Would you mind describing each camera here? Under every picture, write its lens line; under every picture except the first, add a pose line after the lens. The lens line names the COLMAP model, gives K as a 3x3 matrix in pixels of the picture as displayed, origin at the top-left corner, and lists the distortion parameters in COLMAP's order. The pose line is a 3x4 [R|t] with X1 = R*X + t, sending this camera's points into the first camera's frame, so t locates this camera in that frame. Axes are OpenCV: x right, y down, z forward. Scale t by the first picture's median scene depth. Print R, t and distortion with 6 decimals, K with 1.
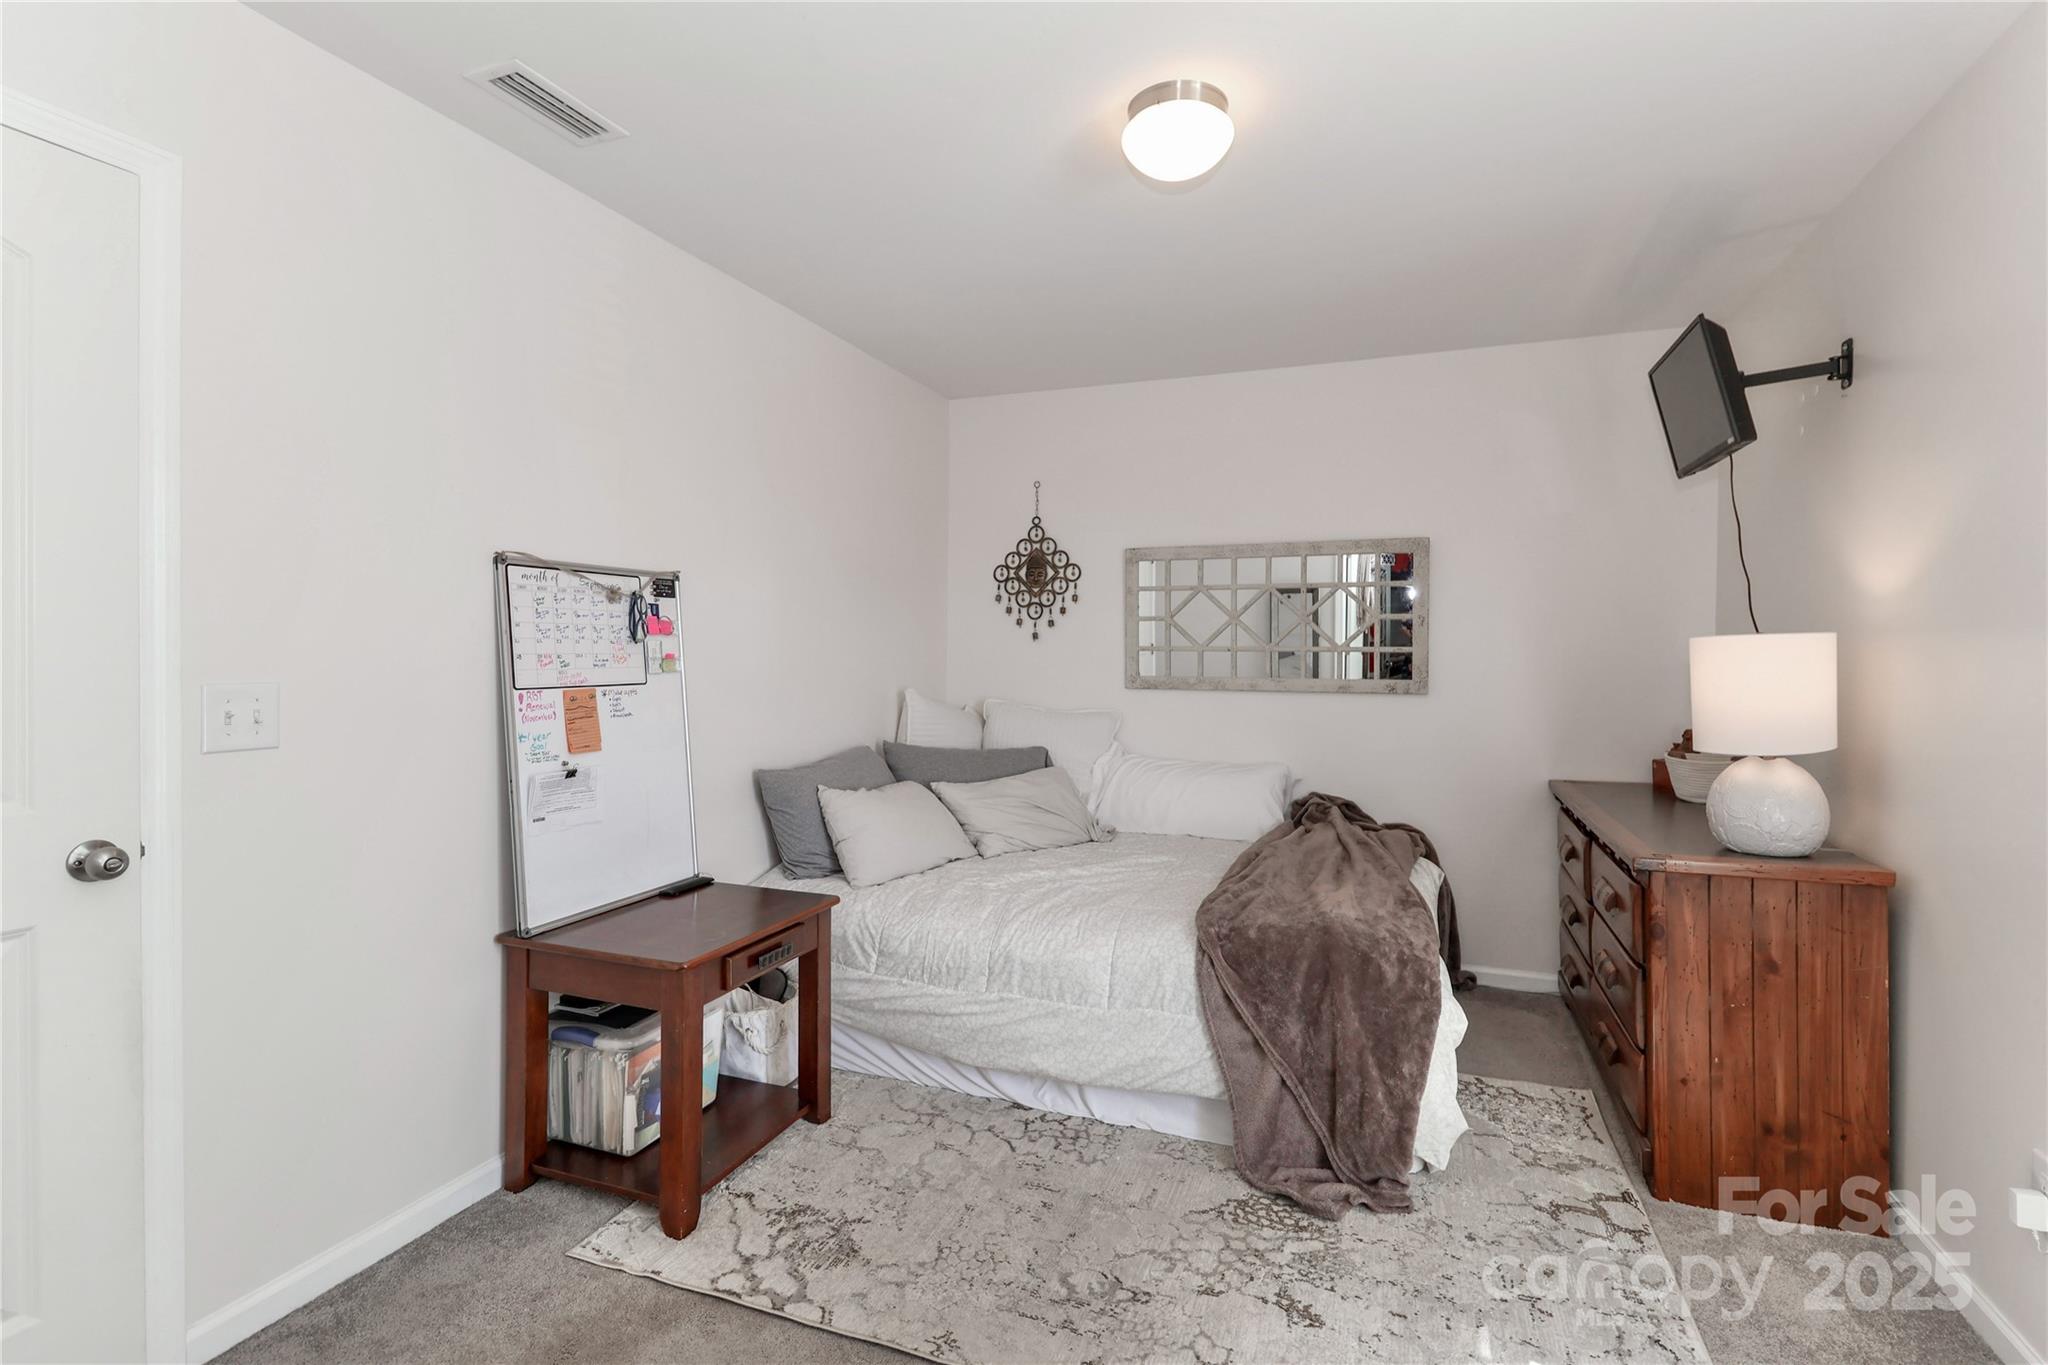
lens RADIAL K [[969.2, 0, 1038.8], [0, 969.2, 658.5], [0, 0, 1]] dist [0.018321, -0.012619]
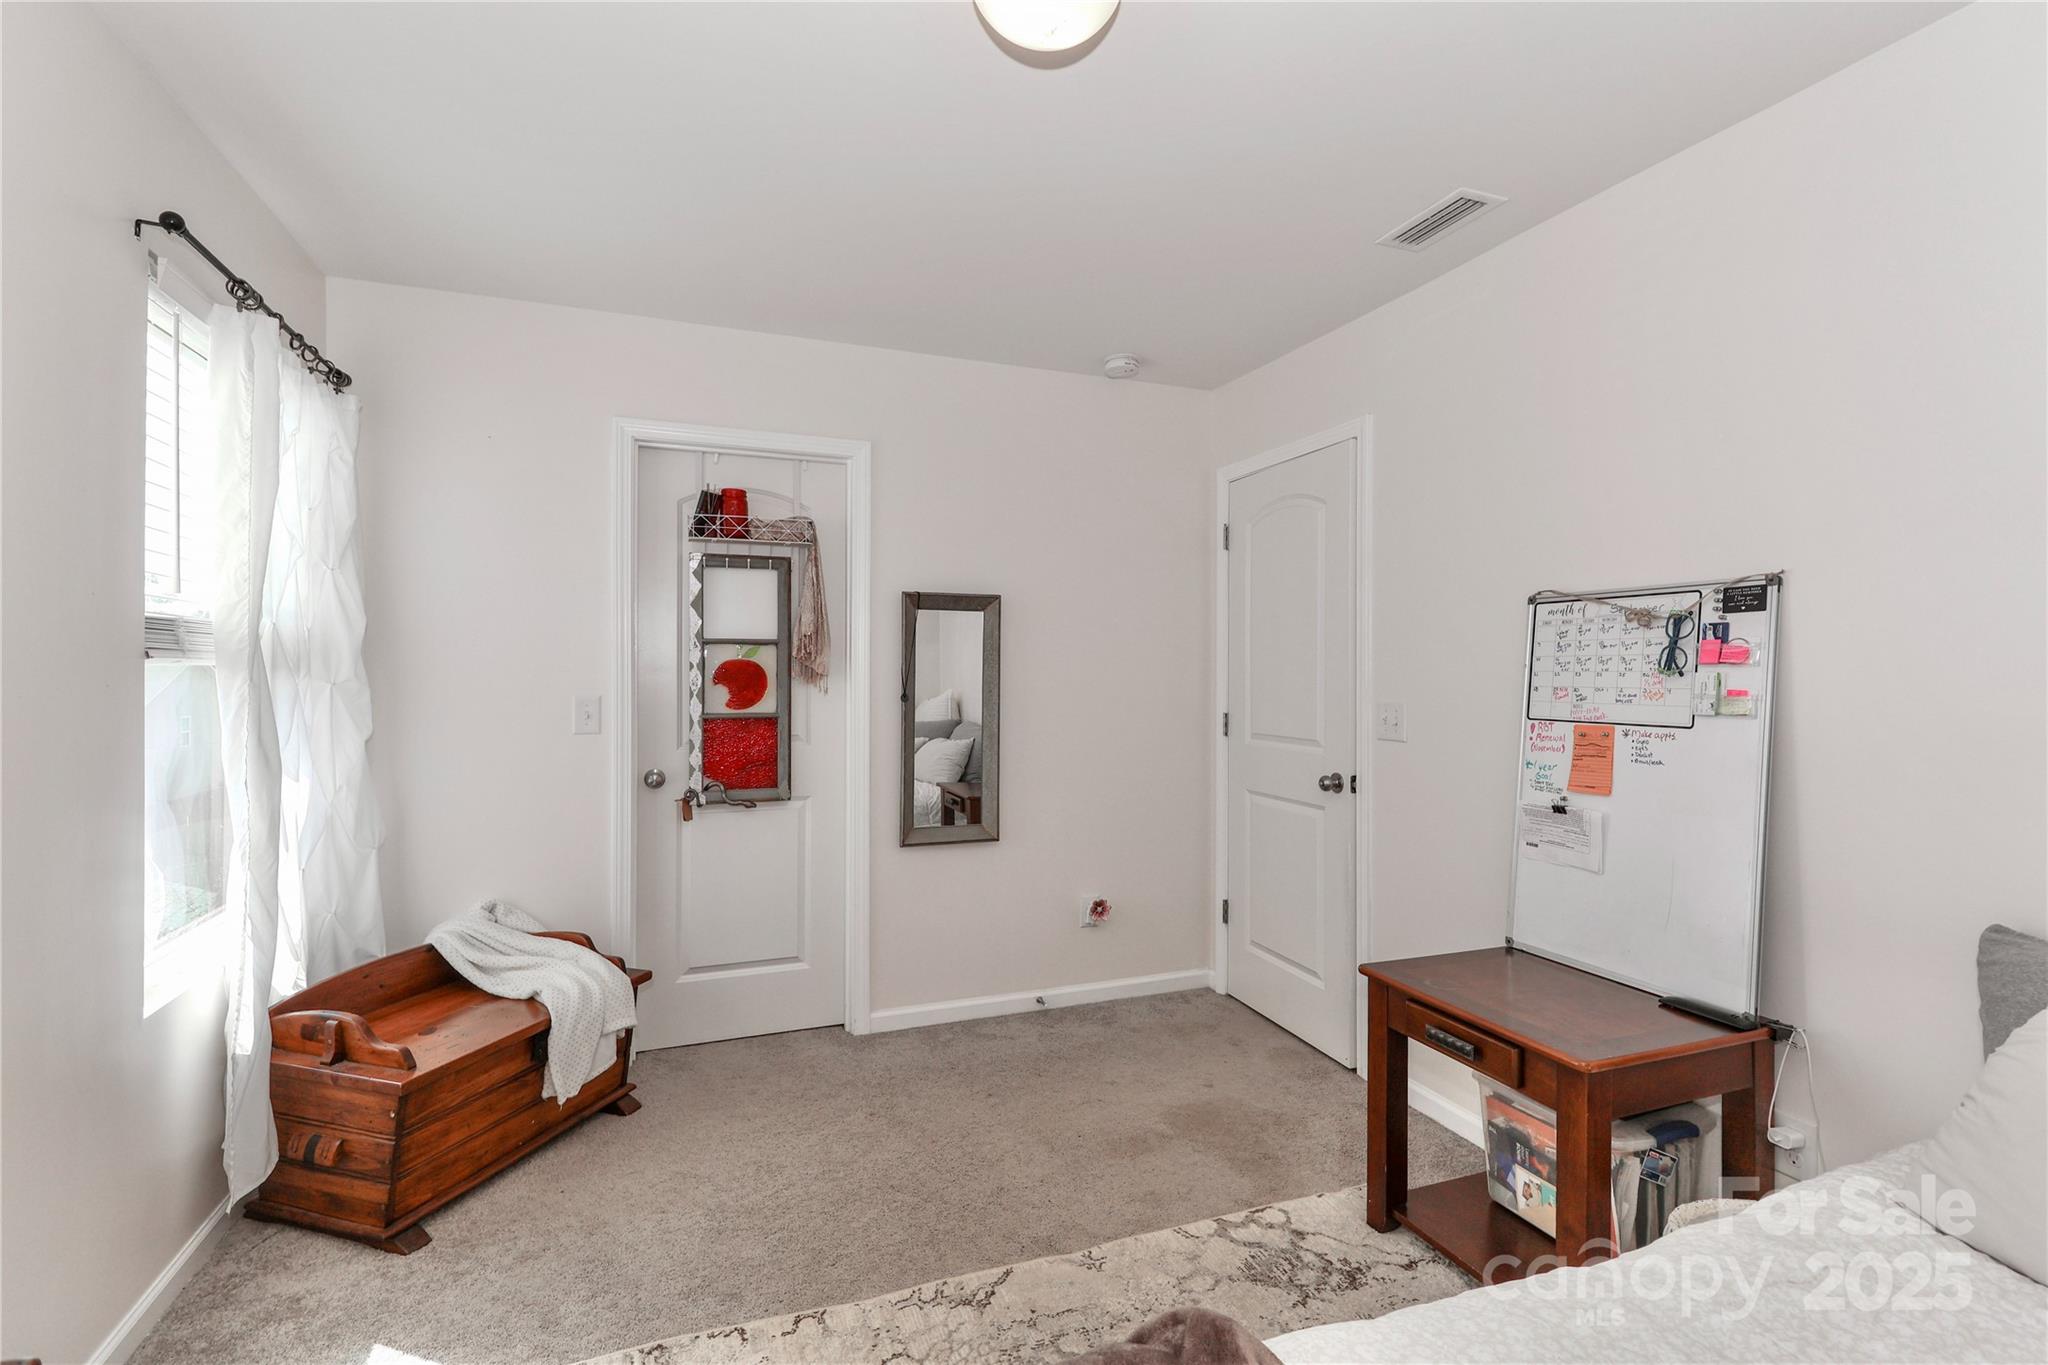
lens RADIAL K [[969.2, 0, 1038.8], [0, 969.2, 658.5], [0, 0, 1]] dist [0.018321, -0.012619]
pose [[-0.754936, -0.013120, -0.655667, 0.559699], [-0.009455, 0.999914, -0.009123, -0.019551], [0.655730, -0.000688, -0.754995, 1.394968]]
